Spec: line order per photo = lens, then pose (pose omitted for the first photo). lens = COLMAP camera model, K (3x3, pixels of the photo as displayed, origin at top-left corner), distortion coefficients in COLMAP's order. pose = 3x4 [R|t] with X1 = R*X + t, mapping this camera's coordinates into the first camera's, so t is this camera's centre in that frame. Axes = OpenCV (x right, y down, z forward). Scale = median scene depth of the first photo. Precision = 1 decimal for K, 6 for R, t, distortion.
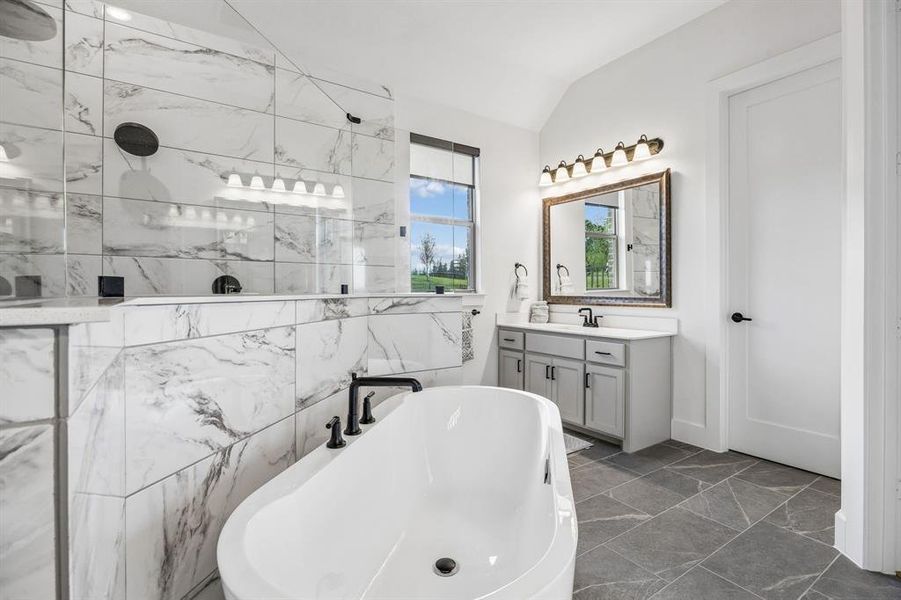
lens RADIAL K [[433.3, 0, 451.1], [0, 433.3, 295.0], [0, 0, 1]] dist [-0.014705, -0.000020]
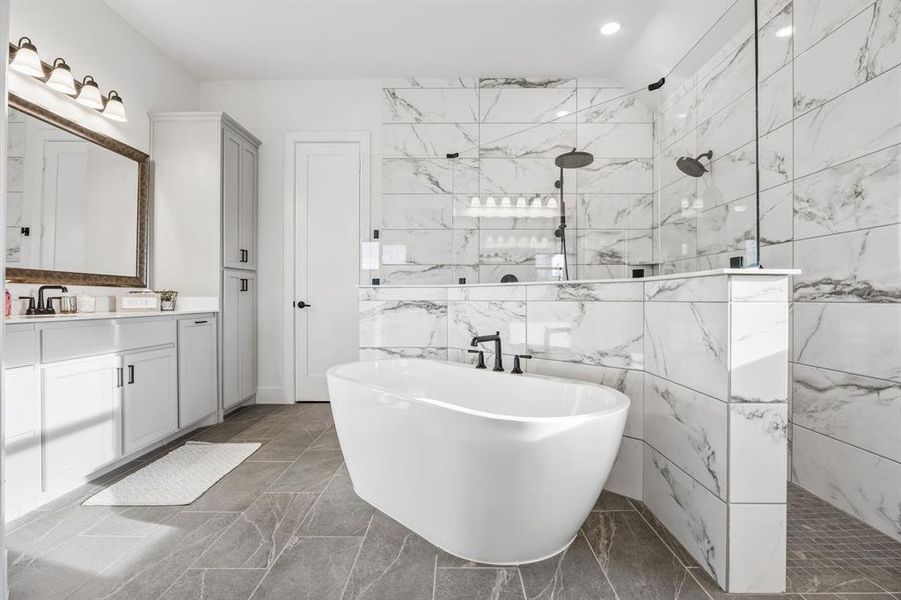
lens RADIAL K [[392.2, 0, 450.5], [0, 392.2, 300.0], [0, 0, 1]] dist [-0.015030, -0.000200]
pose [[-0.554203, 0.006611, -0.832355, 0.661525], [-0.003466, 0.999941, 0.010250, 0.034228], [0.832375, 0.008566, -0.554147, 1.043084]]
